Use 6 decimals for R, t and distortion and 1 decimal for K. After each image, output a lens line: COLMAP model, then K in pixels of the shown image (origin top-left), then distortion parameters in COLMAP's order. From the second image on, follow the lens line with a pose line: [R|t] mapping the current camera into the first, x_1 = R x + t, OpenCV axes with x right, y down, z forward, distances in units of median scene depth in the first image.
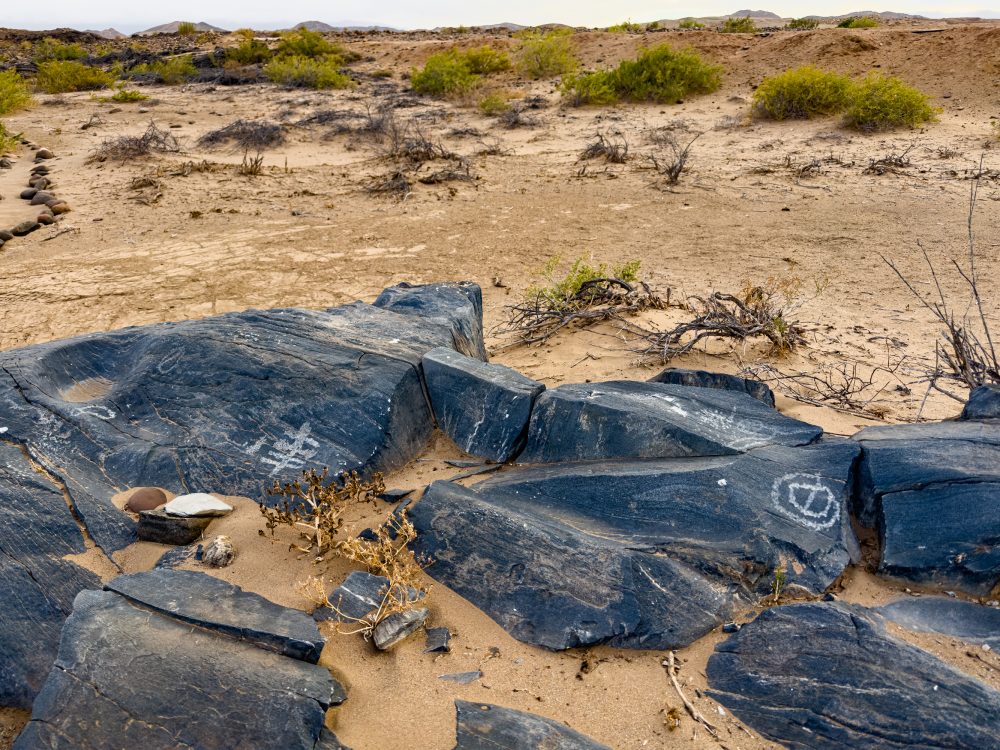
lens RADIAL K [[729.3, 0, 501.7], [0, 729.3, 372.6], [0, 0, 1]] dist [-0.020853, 0.014631]
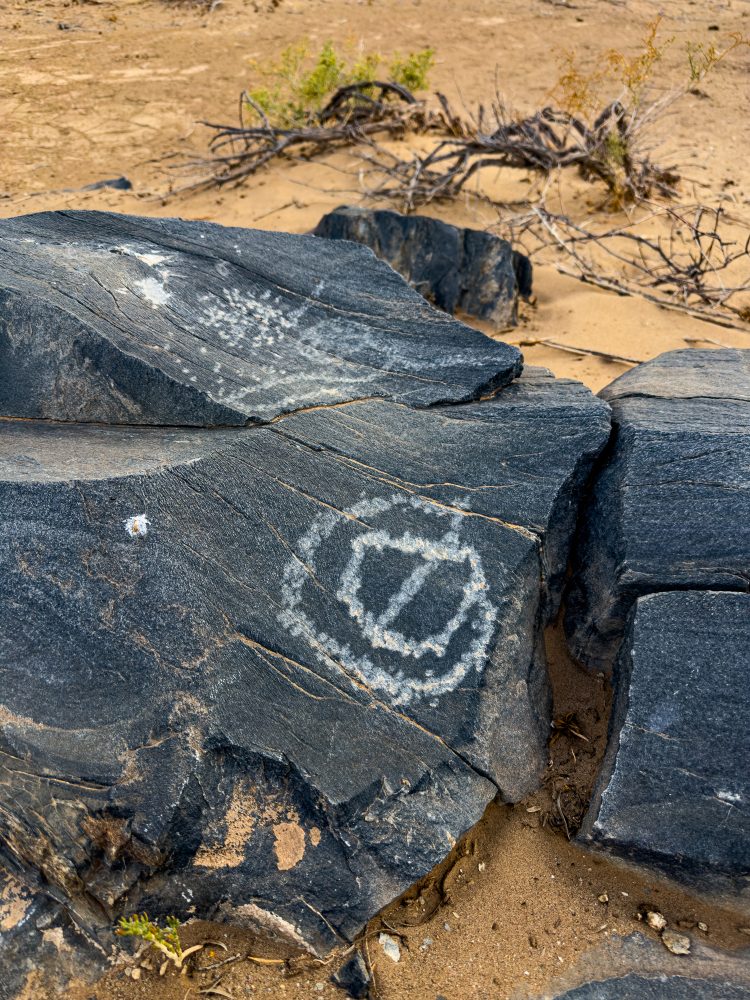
lens RADIAL K [[729.3, 0, 377.6], [0, 729.3, 503.5], [0, 0, 1]] dist [-0.020853, 0.014631]
pose [[0.999277, 0.030189, -0.023095, 0.270209], [-0.021331, 0.948303, 0.316649, 0.026653], [0.031460, -0.315928, 0.948261, 0.463998]]
